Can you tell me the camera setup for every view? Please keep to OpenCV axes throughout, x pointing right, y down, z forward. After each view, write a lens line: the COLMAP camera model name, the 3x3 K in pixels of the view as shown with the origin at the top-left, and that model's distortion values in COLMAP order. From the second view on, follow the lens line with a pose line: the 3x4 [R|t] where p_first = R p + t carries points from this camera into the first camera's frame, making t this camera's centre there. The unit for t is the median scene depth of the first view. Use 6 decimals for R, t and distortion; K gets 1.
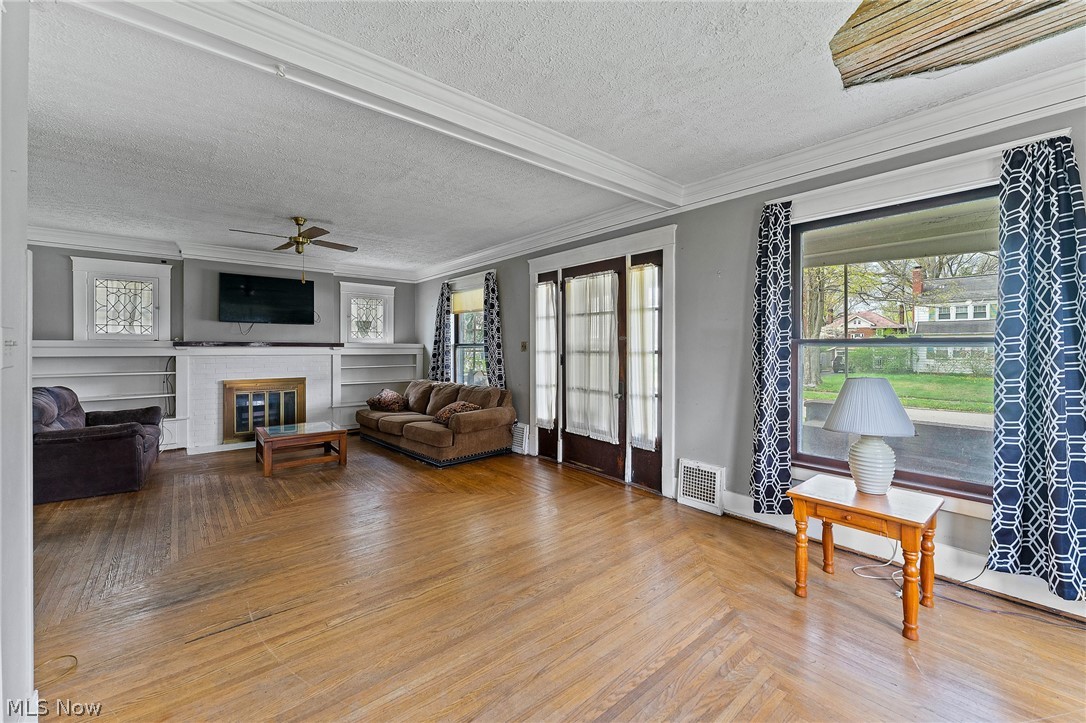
lens RADIAL K [[436.0, 0, 546.1], [0, 436.0, 353.7], [0, 0, 1]] dist [-0.000941, 0.000021]
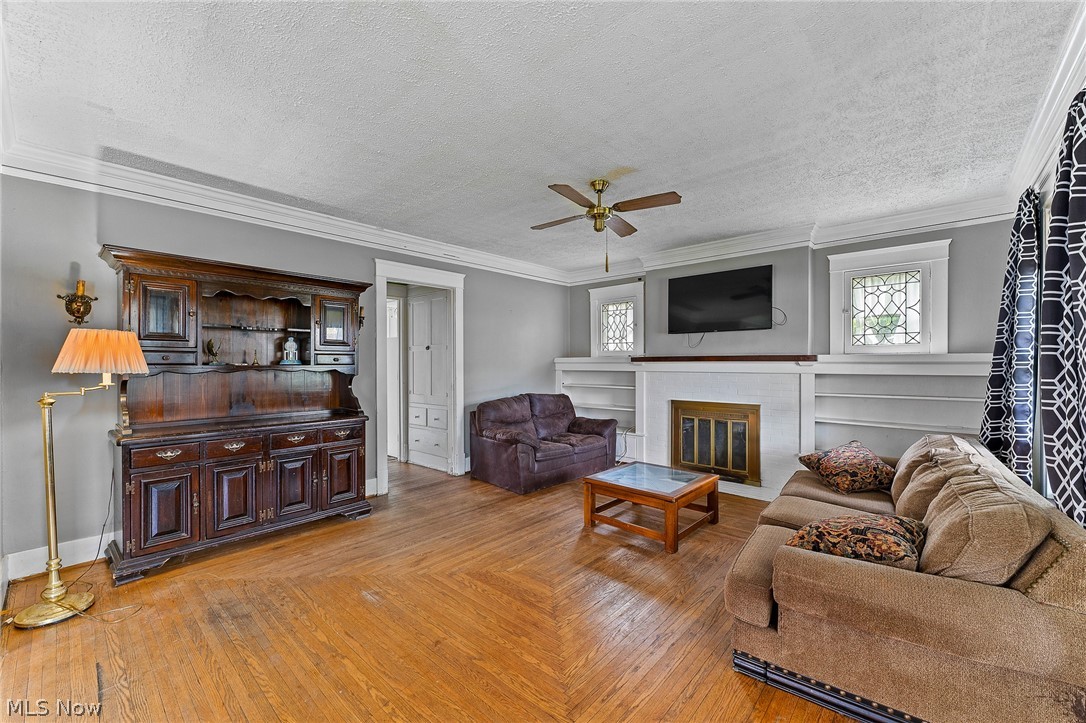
lens RADIAL K [[433.4, 0, 547.7], [0, 433.4, 366.0], [0, 0, 1]] dist [0.000835, -0.000082]
pose [[0.150111, 0.004536, -0.988659, 0.096626], [-0.010914, 0.999936, 0.002931, -0.007374], [0.988609, 0.010351, 0.150151, 0.618972]]
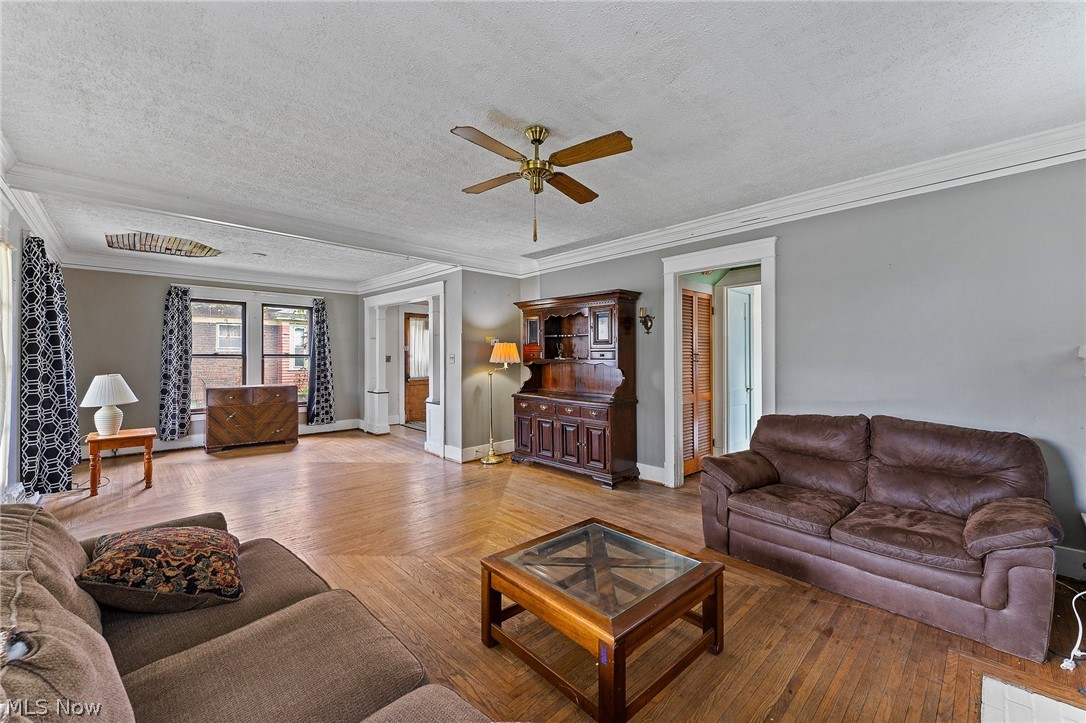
lens RADIAL K [[436.0, 0, 546.1], [0, 436.0, 353.7], [0, 0, 1]] dist [-0.000941, 0.000021]
pose [[-0.997930, -0.001998, -0.064279, -0.414132], [-0.002353, 0.999982, 0.005448, -0.018433], [0.064267, 0.005588, -0.997917, 1.195712]]
